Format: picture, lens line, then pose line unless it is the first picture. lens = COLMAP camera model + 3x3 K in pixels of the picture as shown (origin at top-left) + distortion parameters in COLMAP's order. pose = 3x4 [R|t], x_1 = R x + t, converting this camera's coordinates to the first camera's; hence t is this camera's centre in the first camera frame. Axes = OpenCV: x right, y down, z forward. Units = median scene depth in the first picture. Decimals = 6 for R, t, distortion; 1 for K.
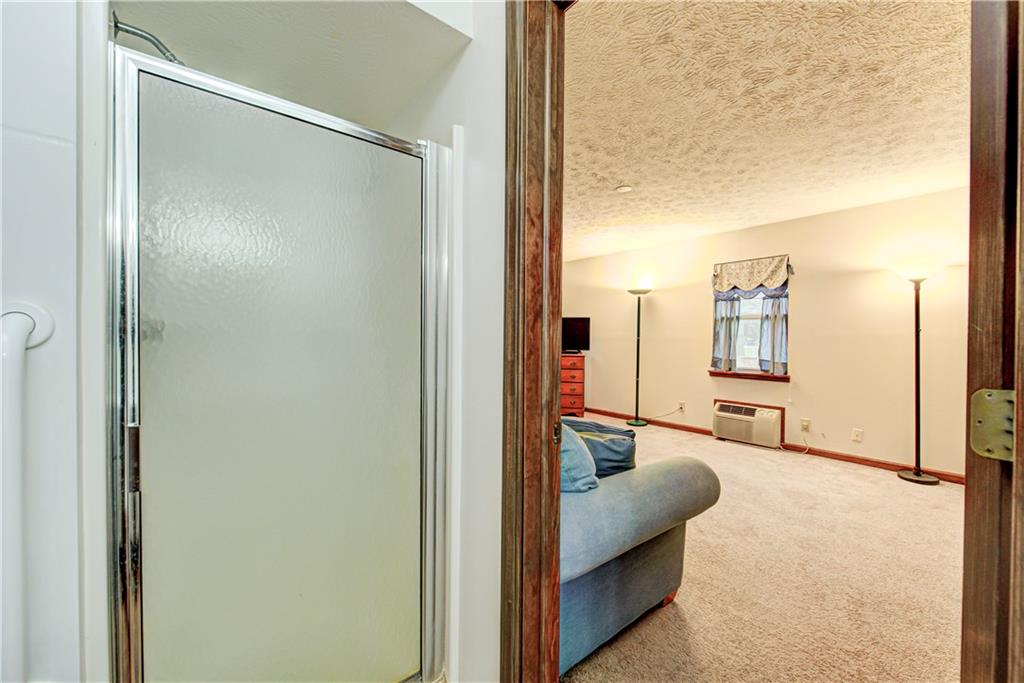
lens RADIAL K [[400.8, 0, 512.0], [0, 400.8, 340.0], [0, 0, 1]] dist [0.000690, -0.002844]
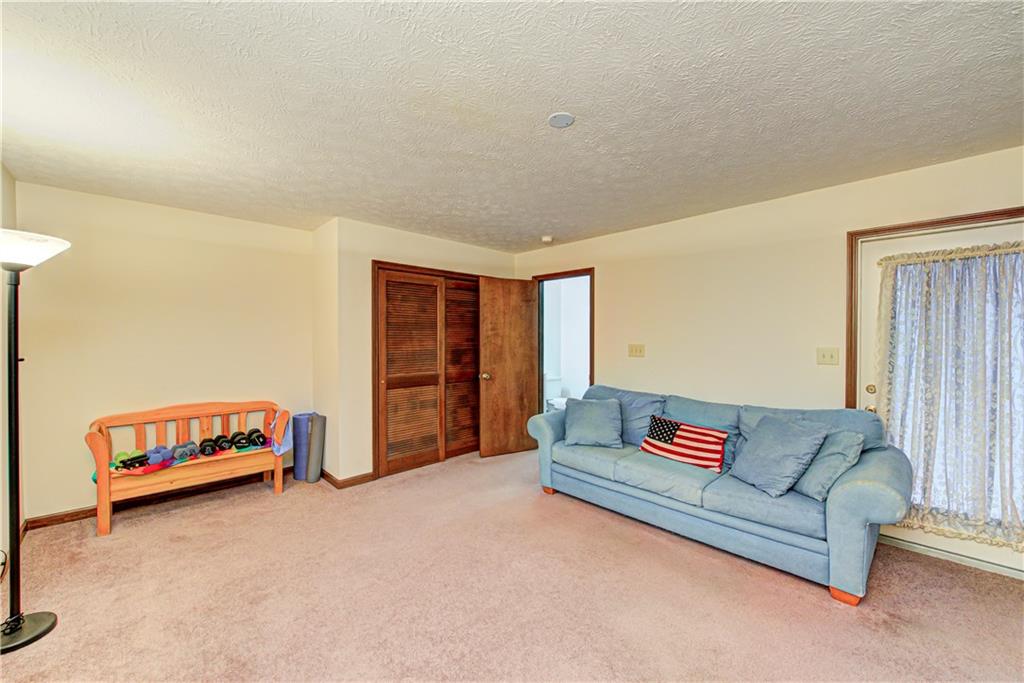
lens RADIAL K [[400.8, 0, 512.1], [0, 400.8, 337.7], [0, 0, 1]] dist [0.000690, -0.002844]
pose [[-0.996109, -0.006824, -0.087869, 0.299615], [-0.007692, 0.999925, 0.009542, -0.048346], [0.087798, 0.010181, -0.996086, 1.204512]]
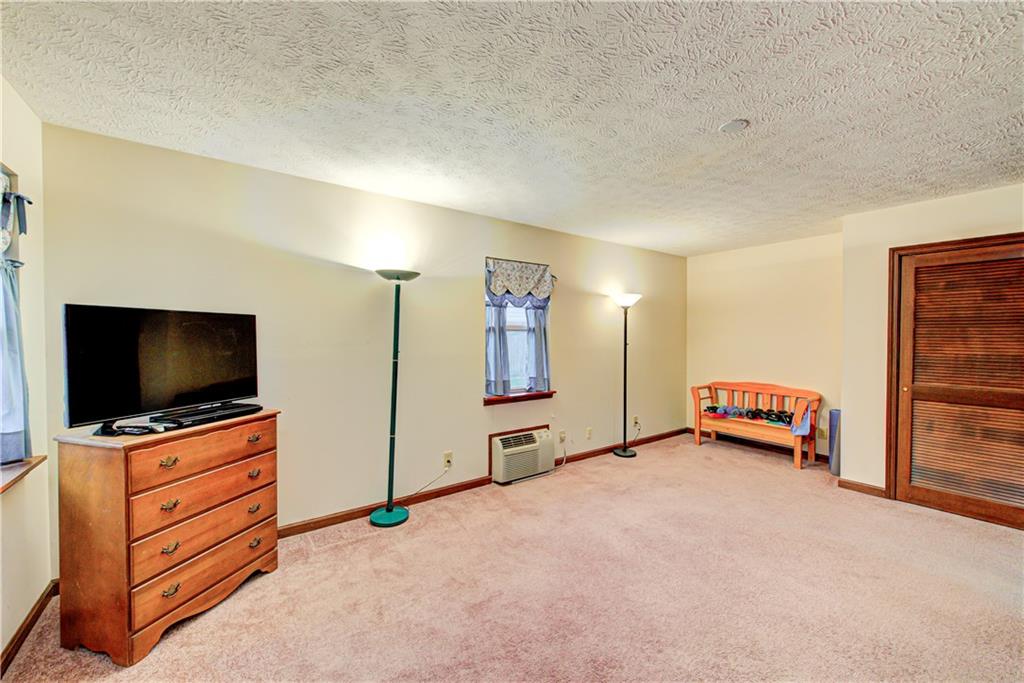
lens RADIAL K [[400.8, 0, 512.8], [0, 400.8, 338.8], [0, 0, 1]] dist [0.000690, -0.002844]
pose [[0.054698, -0.018713, 0.998328, -0.268143], [0.006358, 0.999811, 0.018393, -0.052439], [-0.998483, 0.005341, 0.054807, 0.988299]]
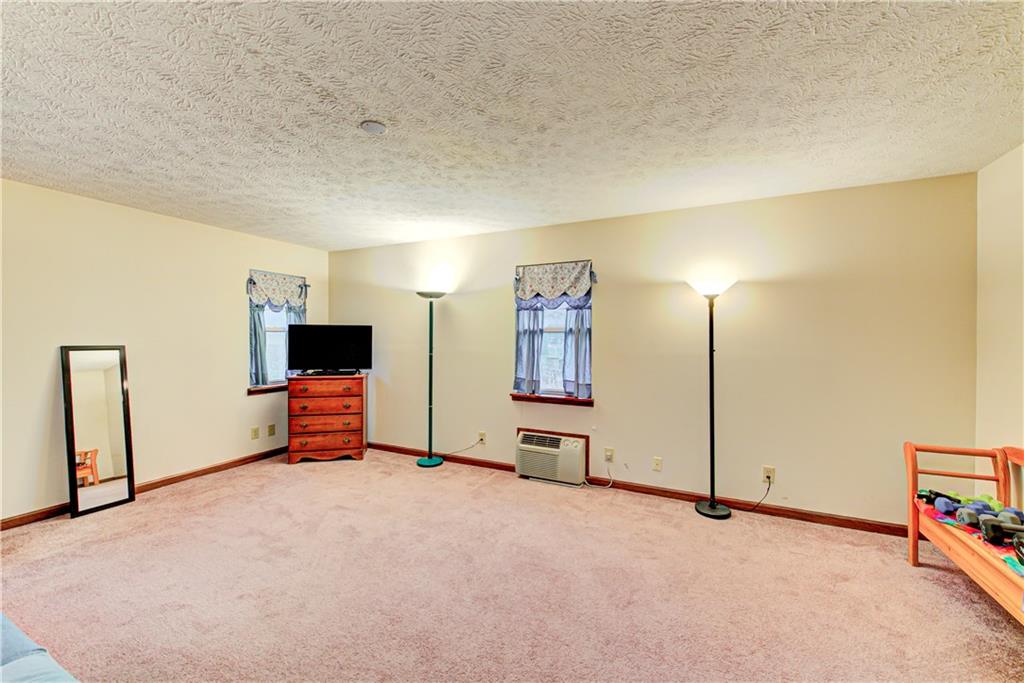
lens RADIAL K [[400.8, 0, 512.6], [0, 400.8, 338.9], [0, 0, 1]] dist [0.000690, -0.002844]
pose [[0.906336, -0.006418, 0.422510, 0.157640], [0.006986, 0.999976, 0.000203, -0.040626], [-0.422501, 0.002768, 0.906358, 0.269821]]
